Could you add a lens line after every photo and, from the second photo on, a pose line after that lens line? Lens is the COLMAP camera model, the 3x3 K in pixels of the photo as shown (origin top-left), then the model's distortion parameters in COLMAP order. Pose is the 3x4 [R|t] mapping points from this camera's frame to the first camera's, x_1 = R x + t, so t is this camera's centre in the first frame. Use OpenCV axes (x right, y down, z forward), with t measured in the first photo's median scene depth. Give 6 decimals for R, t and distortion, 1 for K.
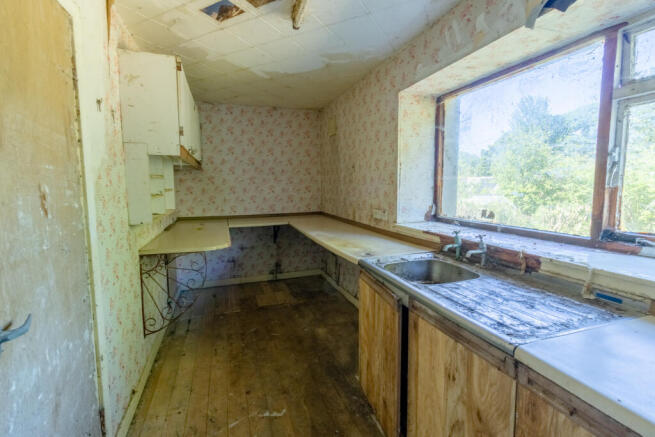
lens RADIAL K [[312.4, 0, 329.4], [0, 312.4, 210.3], [0, 0, 1]] dist [0.000483, -0.000009]
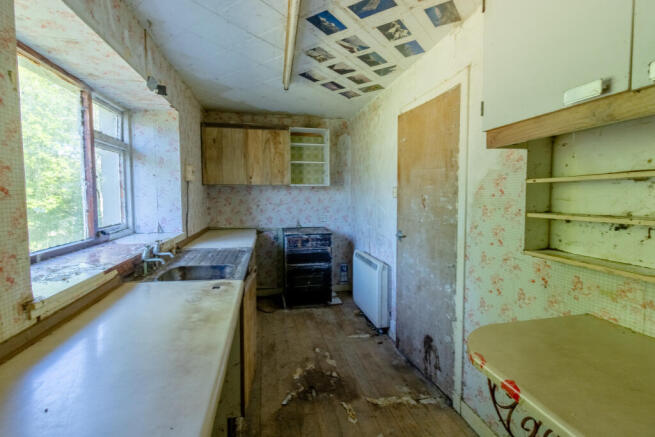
lens RADIAL K [[312.4, 0, 329.4], [0, 312.4, 210.3], [0, 0, 1]] dist [0.000483, -0.000009]
pose [[-0.990112, 0.001617, 0.140271, -0.215793], [0.019669, 0.991656, 0.127406, -0.111108], [-0.138894, 0.128905, -0.981882, 1.361655]]
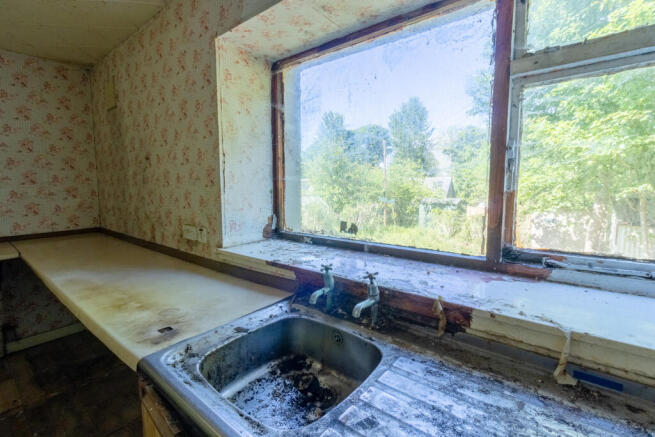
lens RADIAL K [[301.8, 0, 323.1], [0, 301.8, 218.7], [0, 0, 1]] dist [0.003114, 0.000265]
pose [[0.856389, -0.050420, 0.513864, 0.077157], [0.037072, 0.998657, 0.036205, -0.031625], [-0.514999, -0.011955, 0.857108, 0.363841]]
